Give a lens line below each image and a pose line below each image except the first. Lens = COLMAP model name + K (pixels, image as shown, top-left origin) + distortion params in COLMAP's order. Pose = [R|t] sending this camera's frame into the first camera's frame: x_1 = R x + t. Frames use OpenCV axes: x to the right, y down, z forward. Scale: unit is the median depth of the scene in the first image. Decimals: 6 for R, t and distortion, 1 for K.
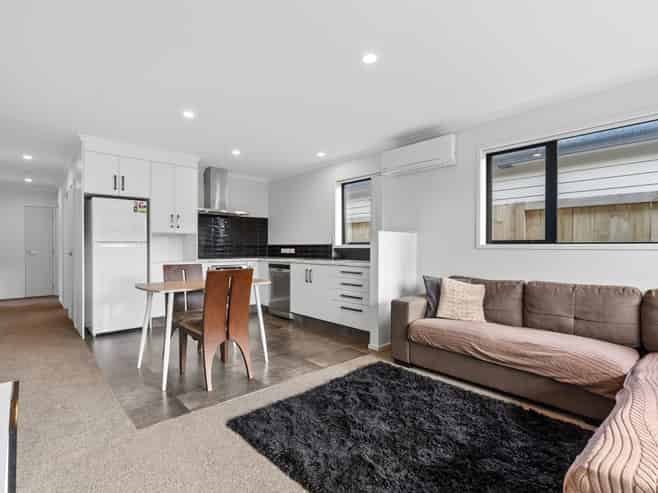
lens RADIAL K [[337.9, 0, 329.0], [0, 337.9, 246.5], [0, 0, 1]] dist [0.001587, -0.000098]
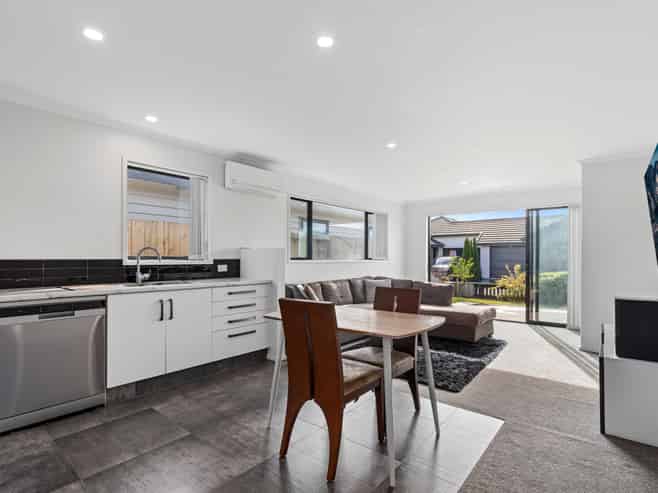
lens RADIAL K [[338.2, 0, 326.0], [0, 338.2, 249.4], [0, 0, 1]] dist [0.001739, -0.000039]
pose [[-0.141037, 0.020797, 0.989786, -0.776510], [-0.009517, 0.999705, -0.022362, -0.016421], [-0.989959, -0.012574, -0.140797, 0.835620]]
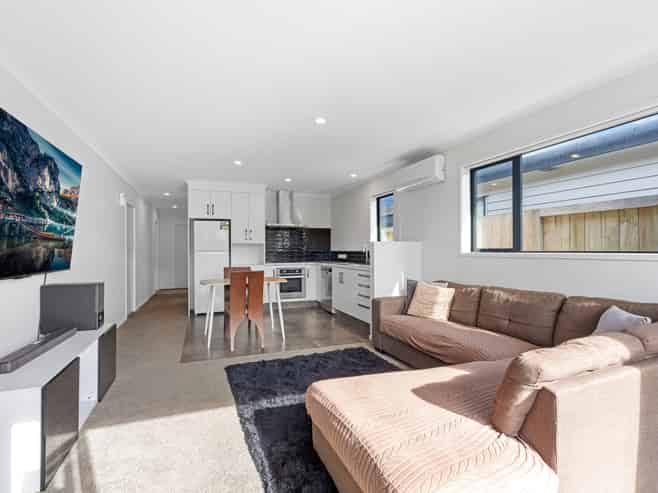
lens RADIAL K [[338.2, 0, 326.0], [0, 338.2, 249.4], [0, 0, 1]] dist [0.001739, -0.000039]
pose [[0.931066, -0.006051, -0.364802, 0.348686], [0.005655, 0.999982, -0.002155, -0.013161], [0.364808, -0.000056, 0.931083, -0.151269]]
